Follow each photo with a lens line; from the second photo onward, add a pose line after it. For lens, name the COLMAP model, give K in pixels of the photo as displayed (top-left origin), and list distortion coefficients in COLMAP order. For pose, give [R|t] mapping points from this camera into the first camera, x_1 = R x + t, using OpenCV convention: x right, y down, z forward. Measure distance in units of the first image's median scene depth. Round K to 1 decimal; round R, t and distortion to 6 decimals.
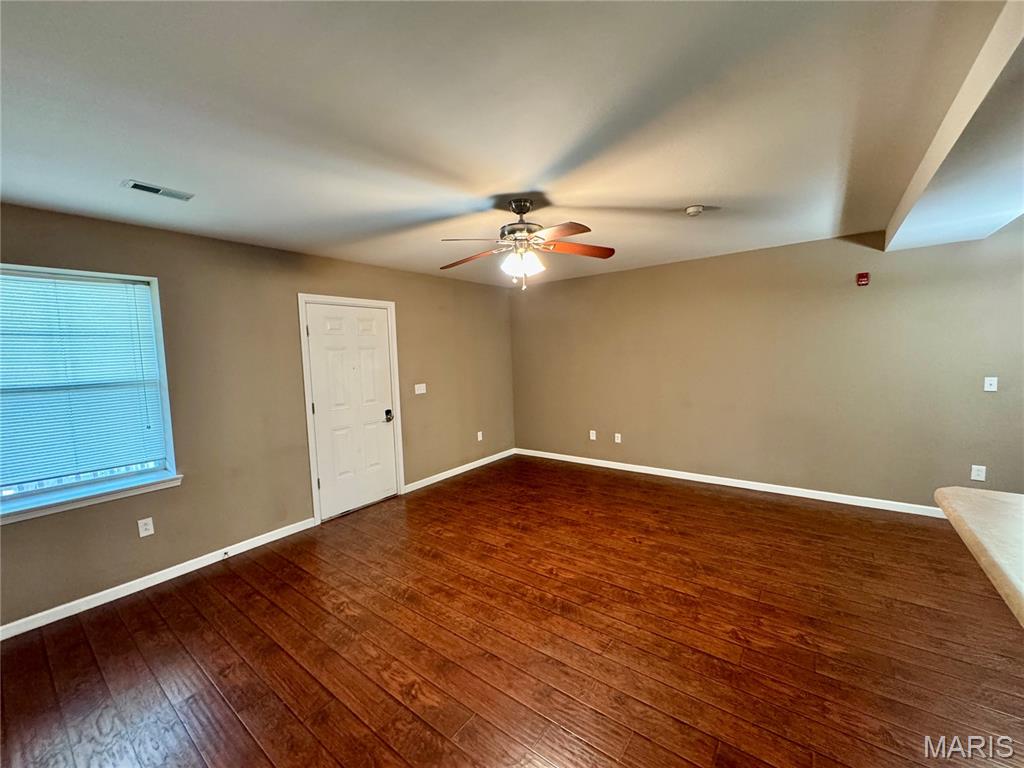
lens RADIAL K [[410.9, 0, 513.2], [0, 410.9, 384.0], [0, 0, 1]] dist [-0.002480, -0.000178]
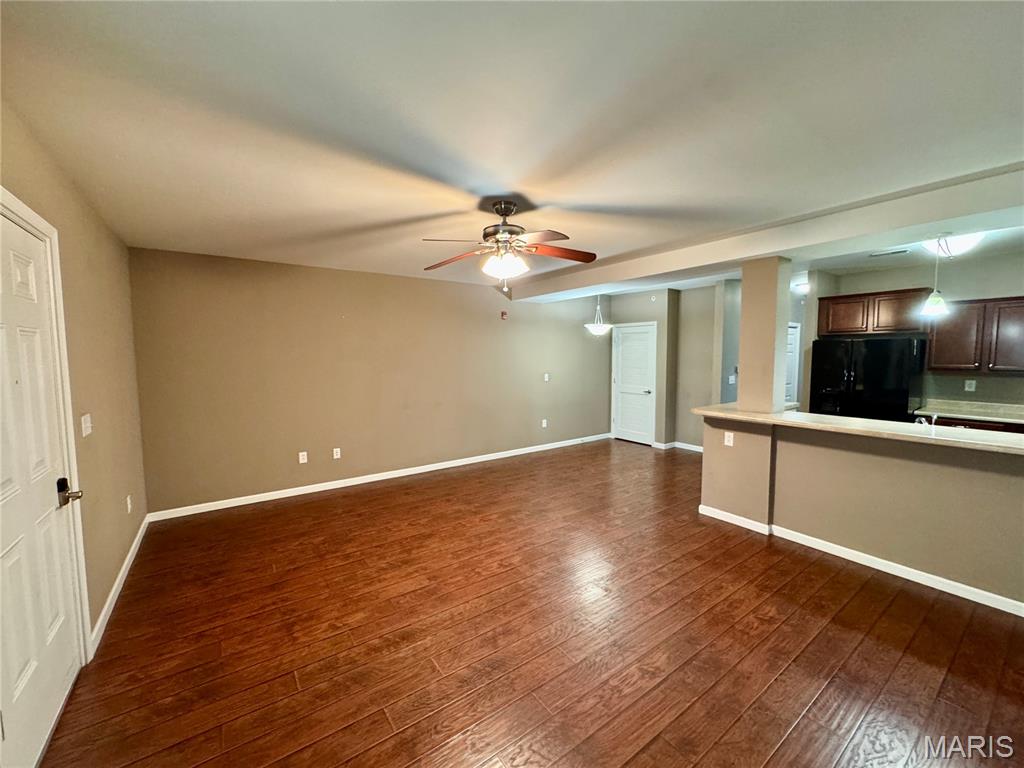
lens RADIAL K [[410.9, 0, 513.2], [0, 410.9, 384.0], [0, 0, 1]] dist [-0.002480, -0.000178]
pose [[0.290061, -0.036082, 0.956328, -0.770790], [0.069580, 0.997439, 0.016529, -0.011621], [-0.954476, 0.061747, 0.291828, 0.573828]]
